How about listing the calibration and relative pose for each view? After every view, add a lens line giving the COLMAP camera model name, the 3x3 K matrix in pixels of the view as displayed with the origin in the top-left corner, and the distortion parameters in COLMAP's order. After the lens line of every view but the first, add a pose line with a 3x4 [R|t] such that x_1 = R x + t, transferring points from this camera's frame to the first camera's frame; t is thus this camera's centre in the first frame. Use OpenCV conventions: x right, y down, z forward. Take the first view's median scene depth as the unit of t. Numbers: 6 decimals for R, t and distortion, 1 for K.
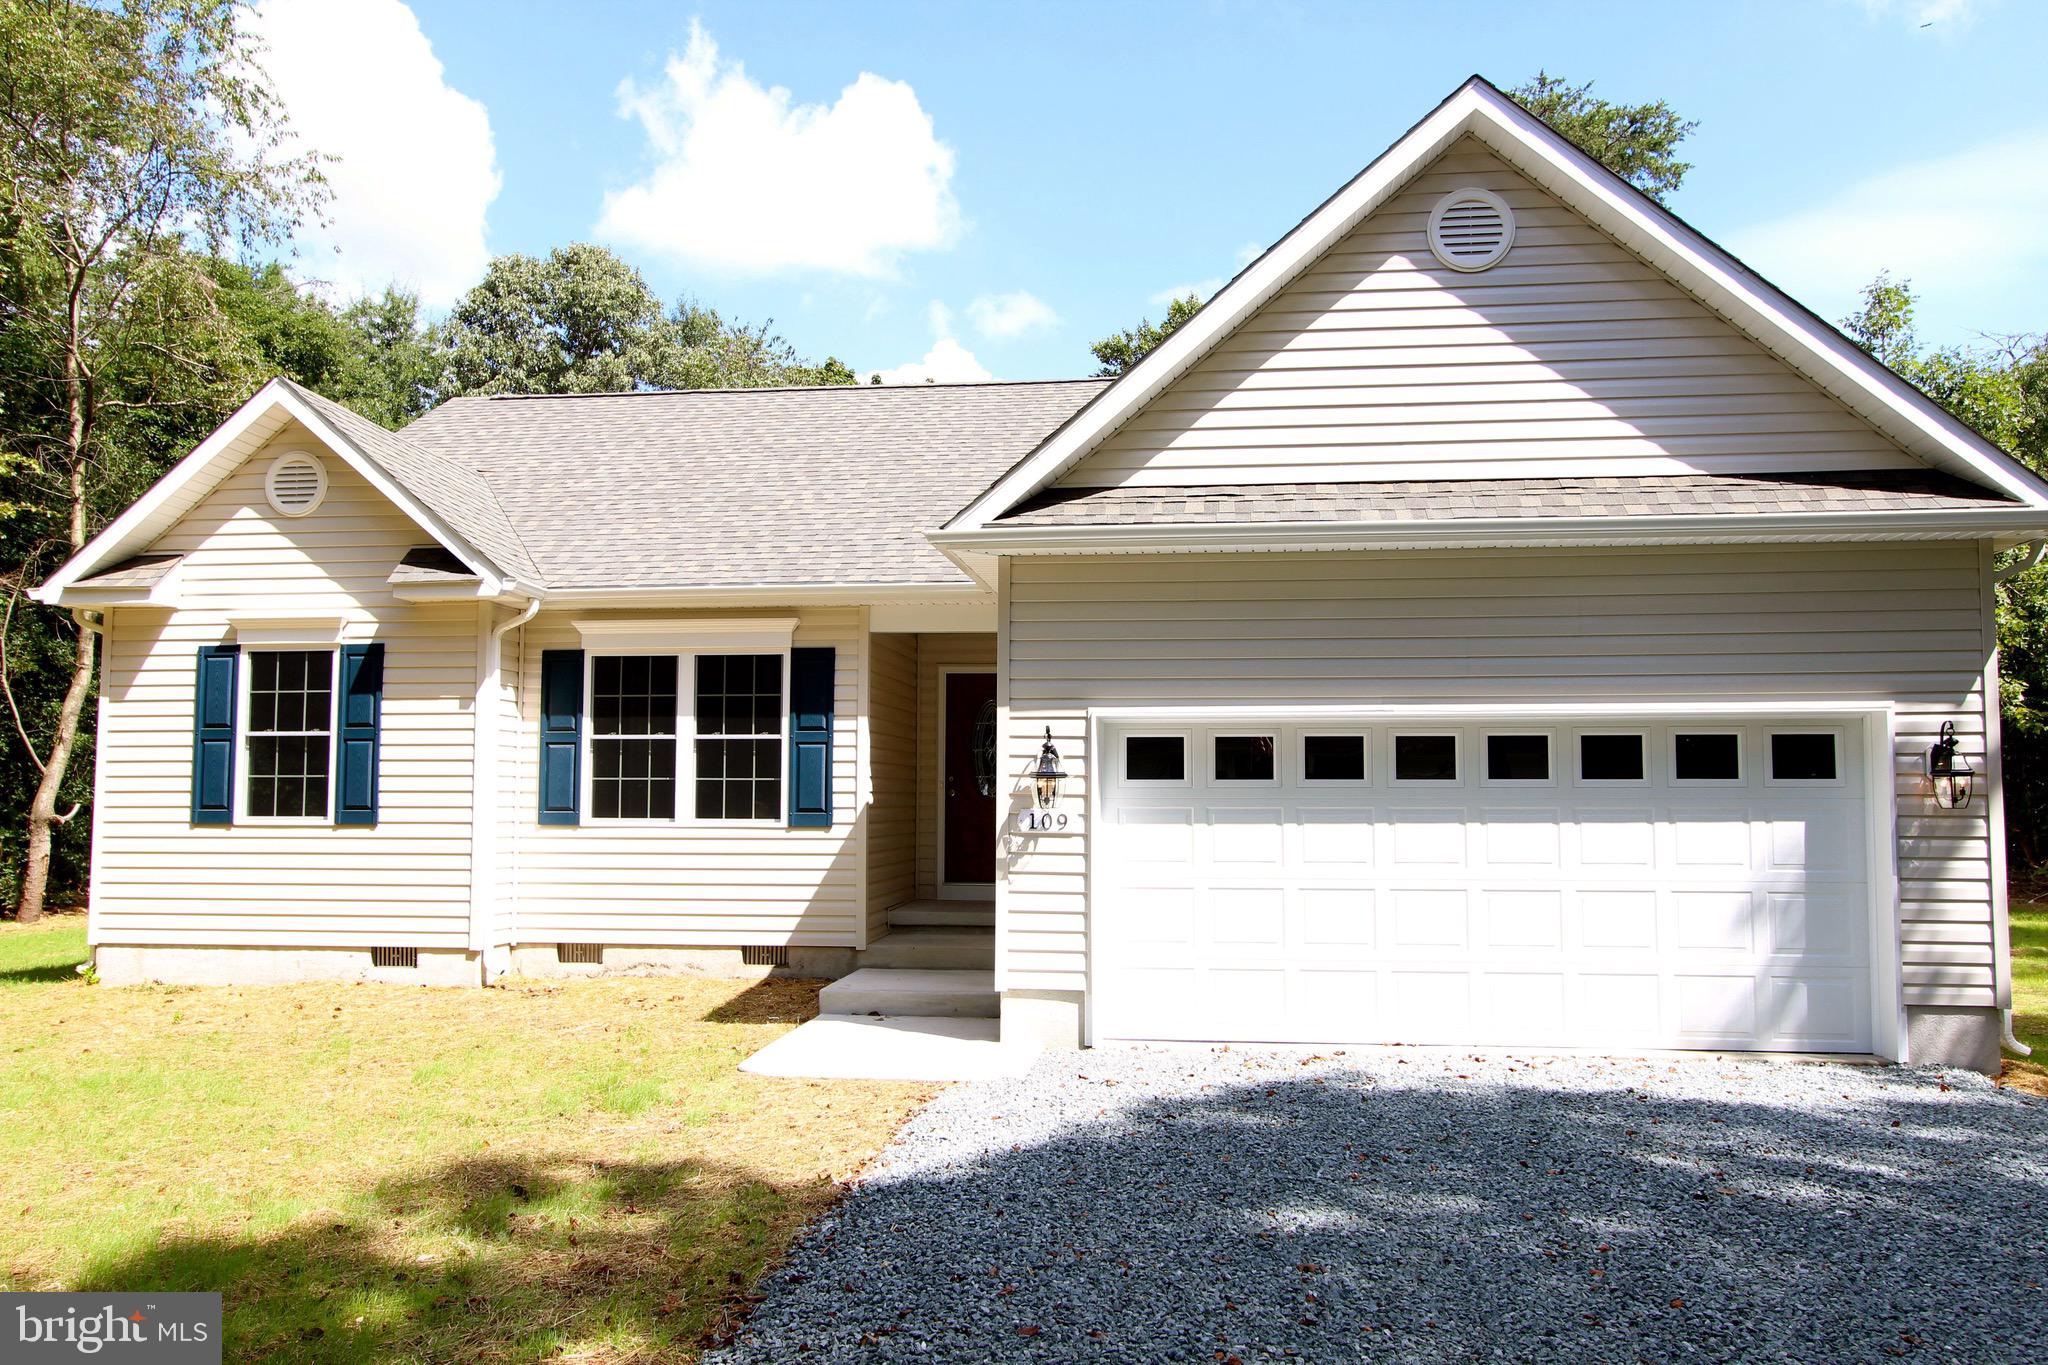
lens RADIAL K [[1491.4, 0, 1029.7], [0, 1491.4, 695.1], [0, 0, 1]] dist [-0.018522, 0.027575]
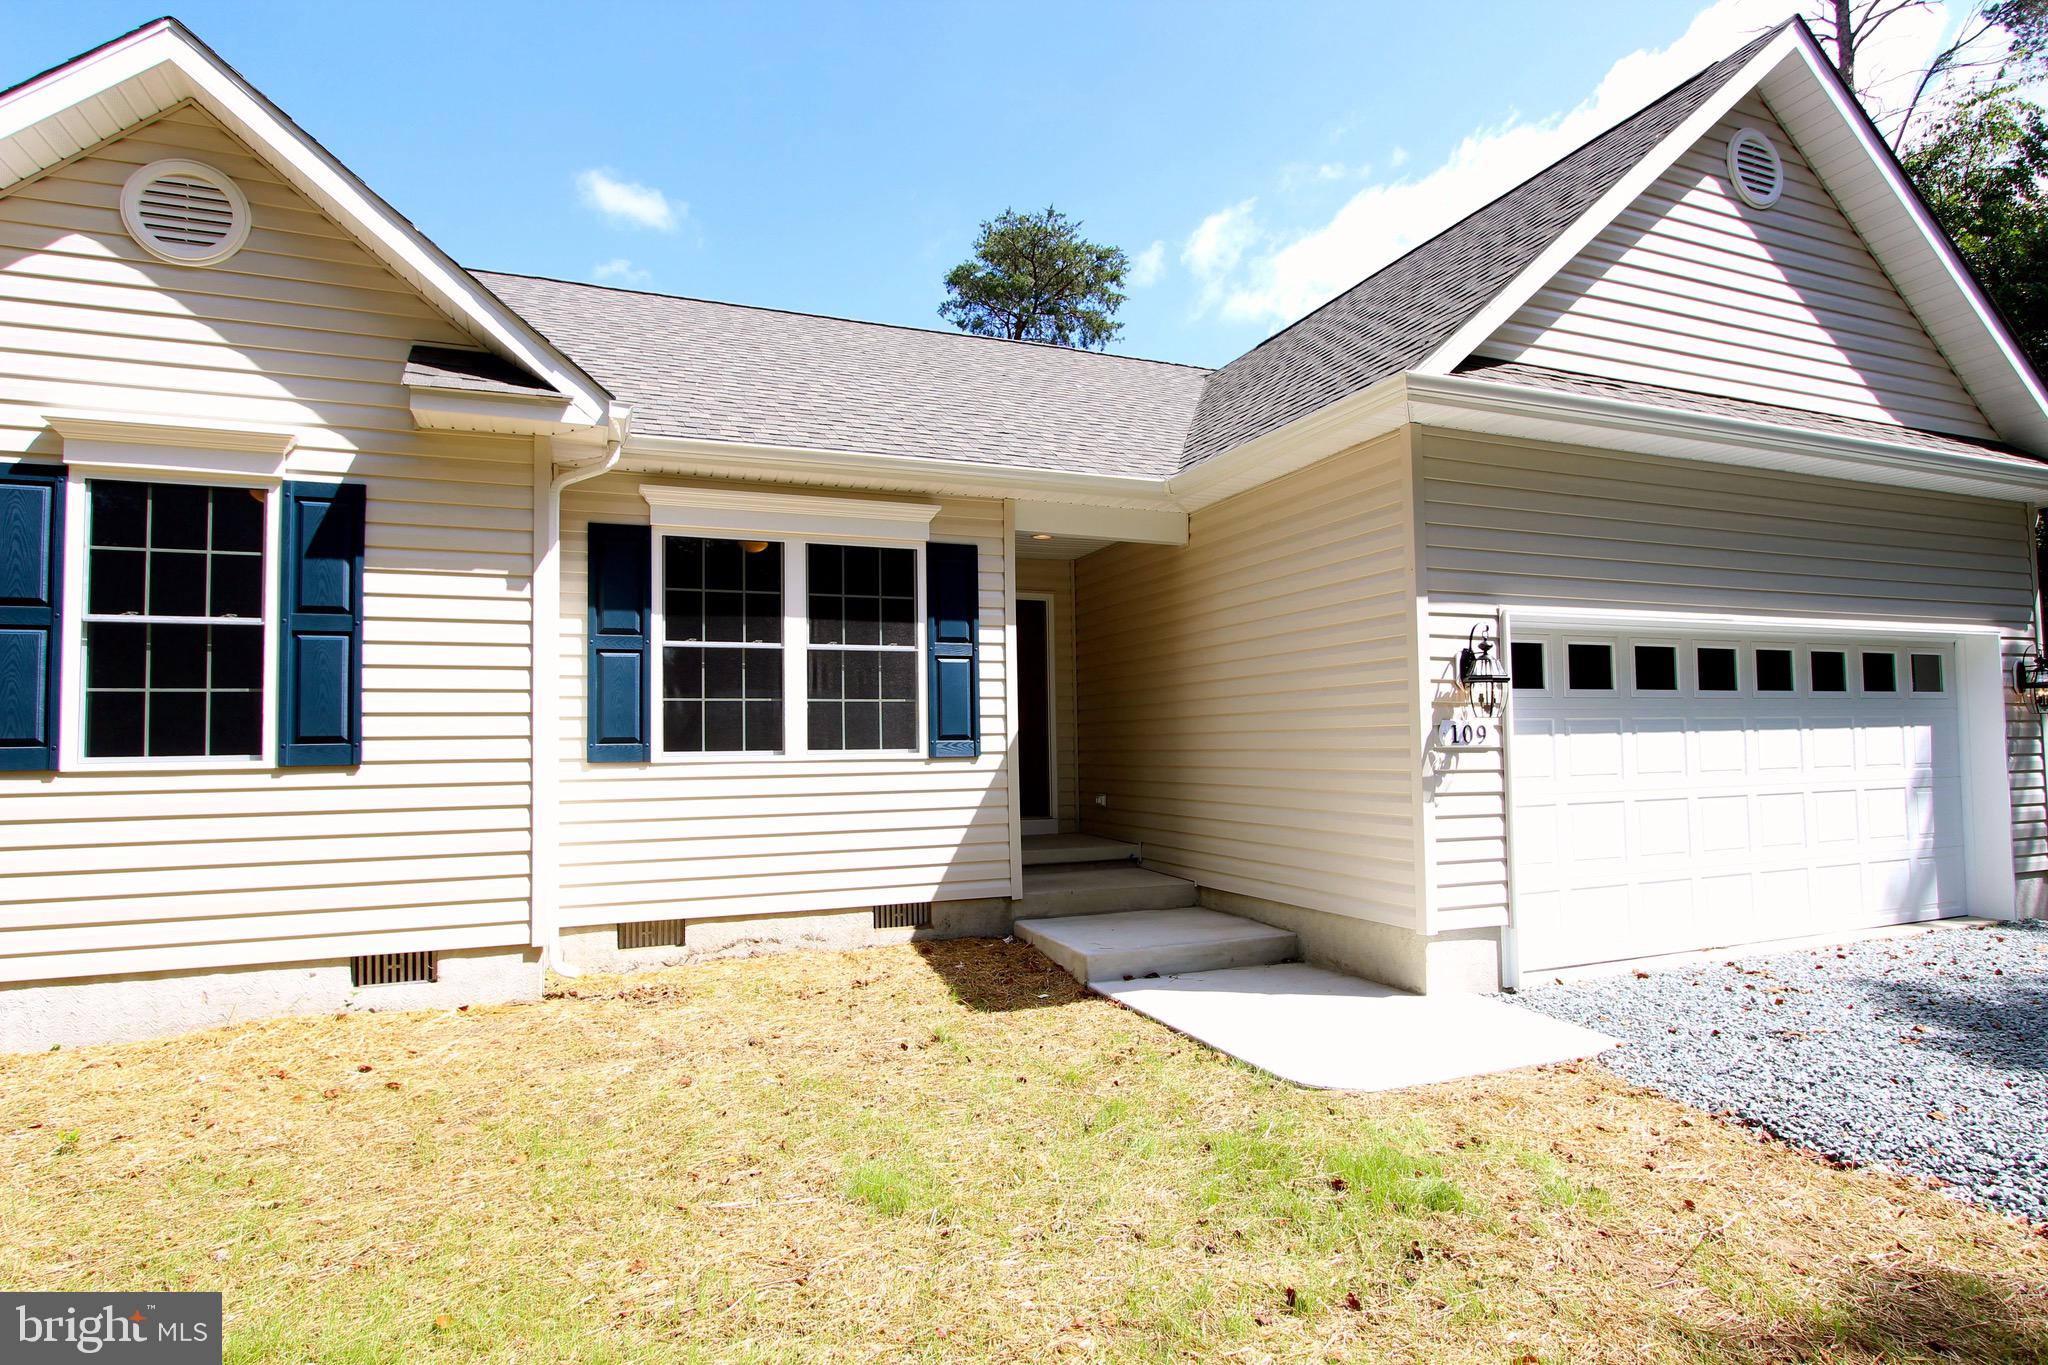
lens RADIAL K [[1068.2, 0, 1023.0], [0, 1068.2, 695.6], [0, 0, 1]] dist [-0.021631, 0.006225]
pose [[0.878105, 0.008219, 0.478397, -0.403541], [-0.015001, 0.999834, 0.010357, 0.047423], [-0.478232, -0.016271, 0.878083, 0.460619]]
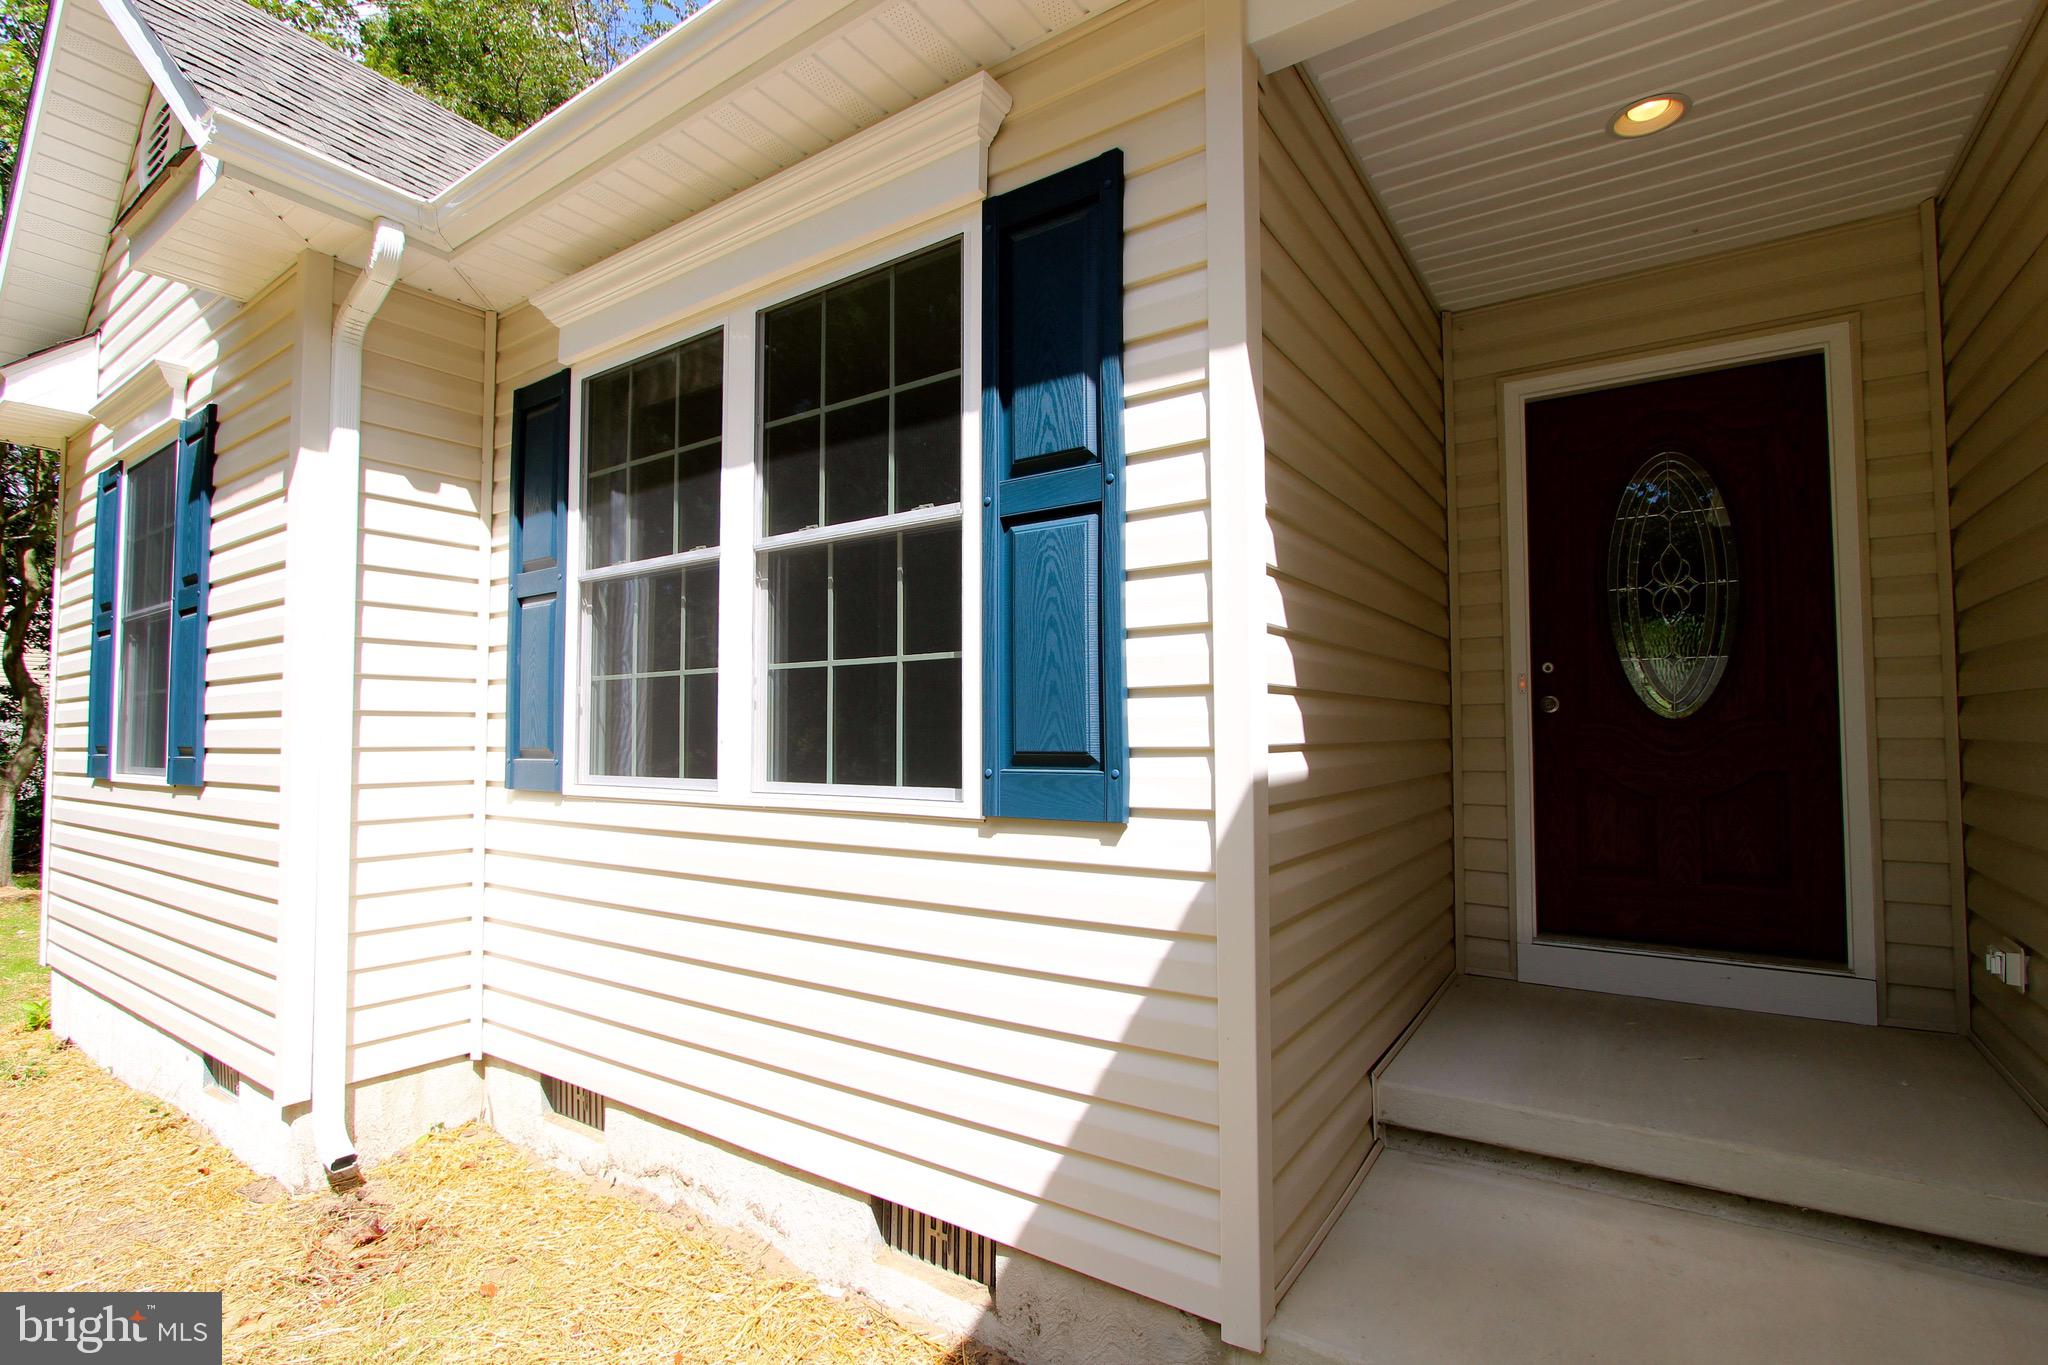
lens RADIAL K [[949.4, 0, 1021.9], [0, 949.4, 695.9], [0, 0, 1]] dist [-0.020972, 0.004580]
pose [[0.888930, -0.026164, -0.457295, -0.073623], [0.040105, 0.998979, 0.020803, 0.062273], [0.456284, -0.036832, 0.889072, 0.851074]]
